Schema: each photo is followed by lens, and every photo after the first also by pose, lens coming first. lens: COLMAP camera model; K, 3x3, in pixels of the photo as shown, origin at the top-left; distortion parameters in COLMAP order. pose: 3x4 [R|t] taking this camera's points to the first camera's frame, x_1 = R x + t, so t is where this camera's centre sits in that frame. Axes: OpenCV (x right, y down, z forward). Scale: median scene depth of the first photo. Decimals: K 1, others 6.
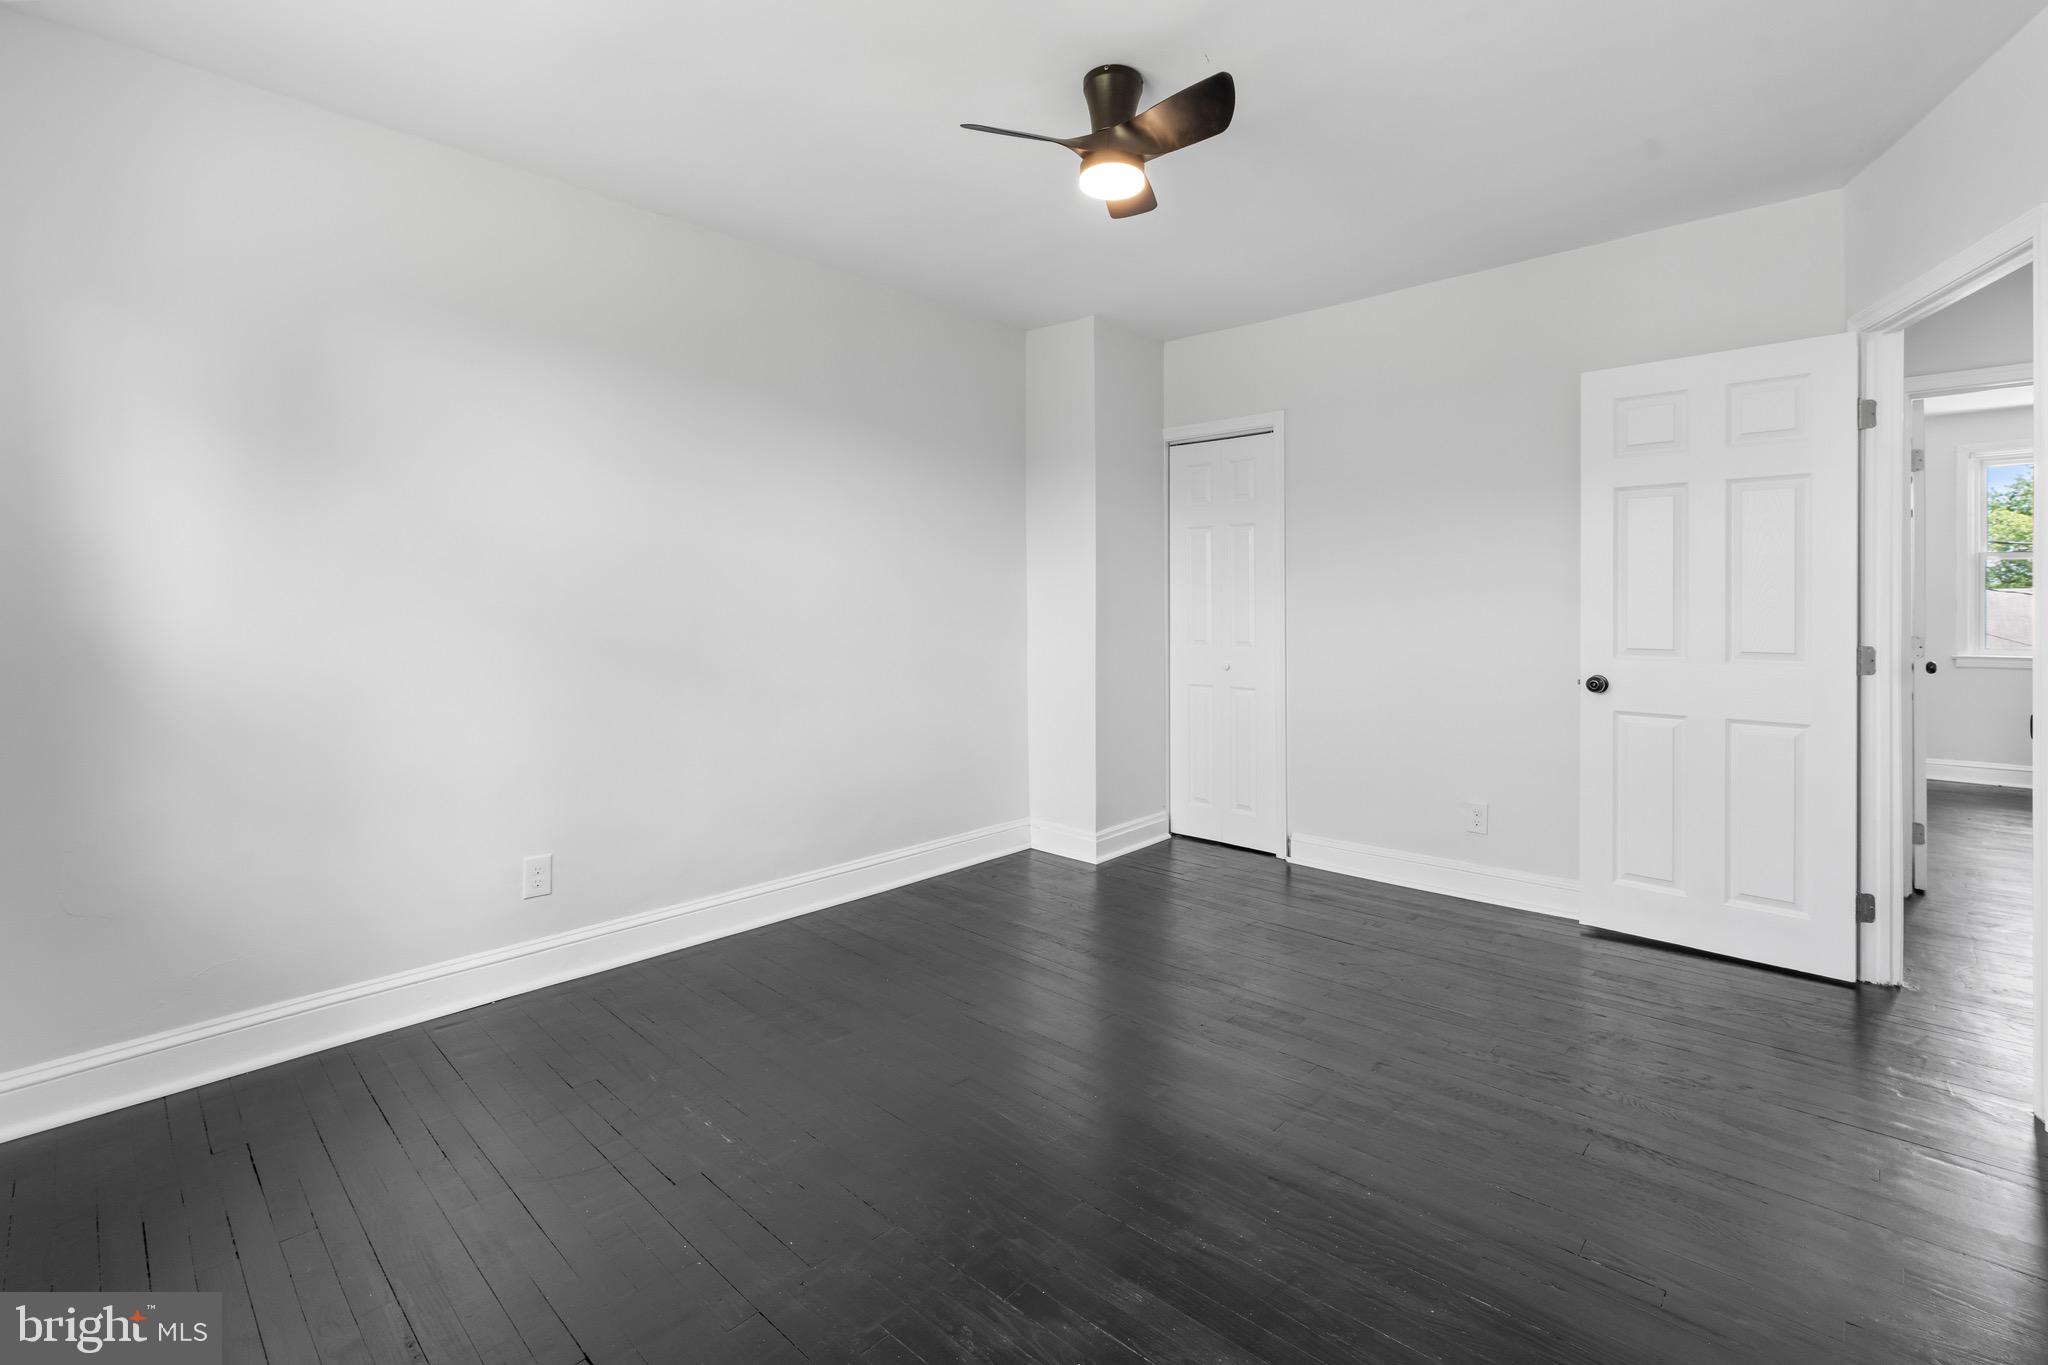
lens RADIAL K [[886.1, 0, 1036.9], [0, 886.1, 647.3], [0, 0, 1]] dist [-0.000719, 0.000088]
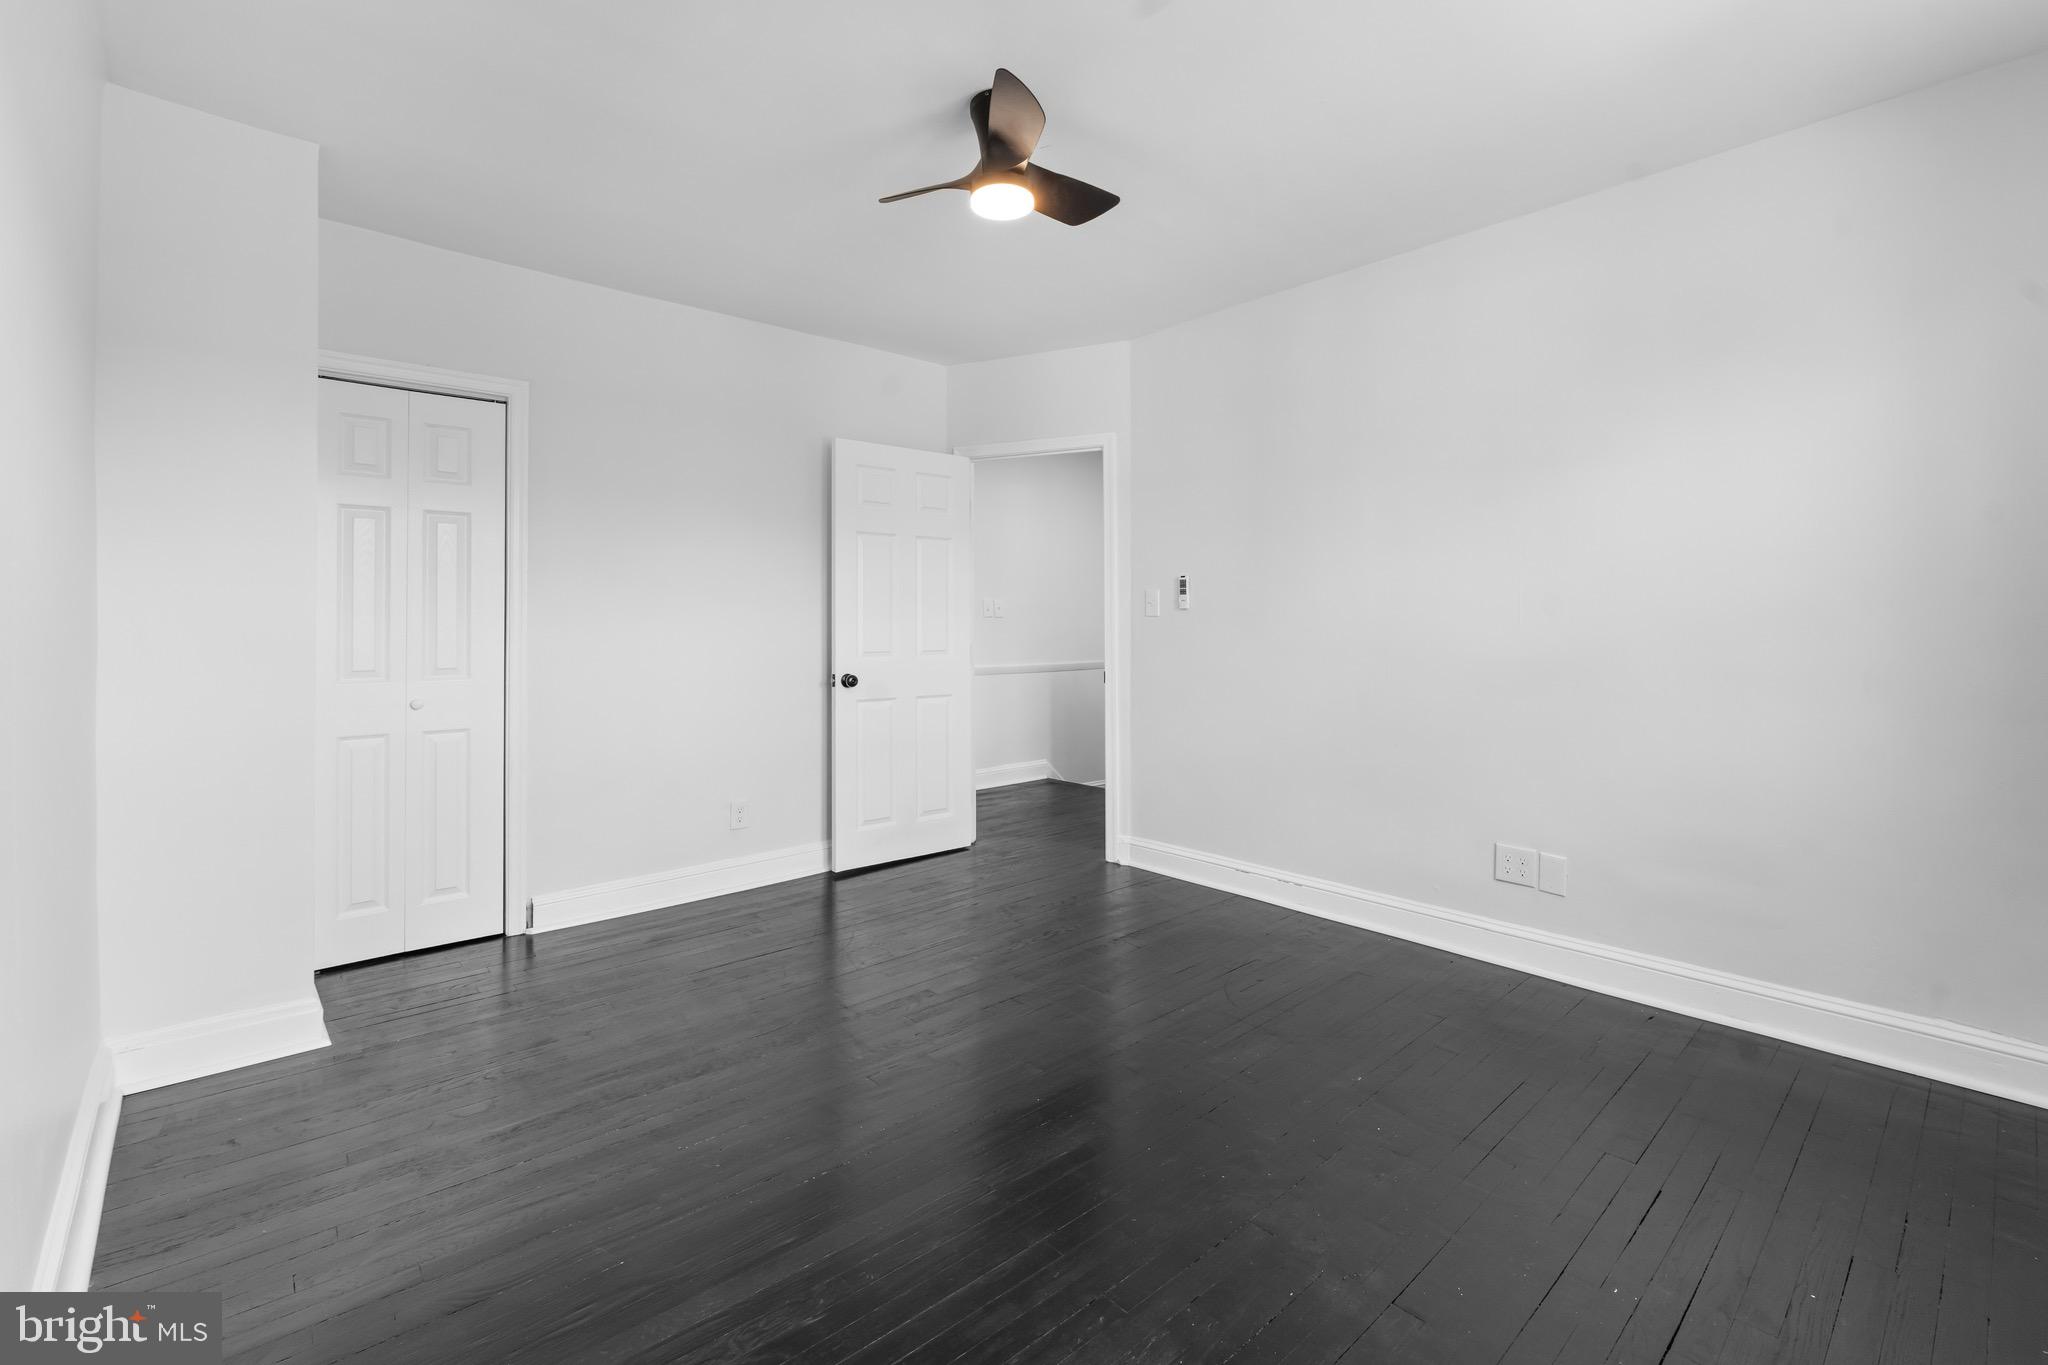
lens RADIAL K [[892.6, 0, 1026.5], [0, 892.6, 640.7], [0, 0, 1]] dist [-0.001060, -0.000159]
pose [[0.115010, -0.019221, 0.993178, -0.549658], [0.047683, 0.998767, 0.013808, -0.019655], [-0.992219, 0.045770, 0.115785, 0.509155]]
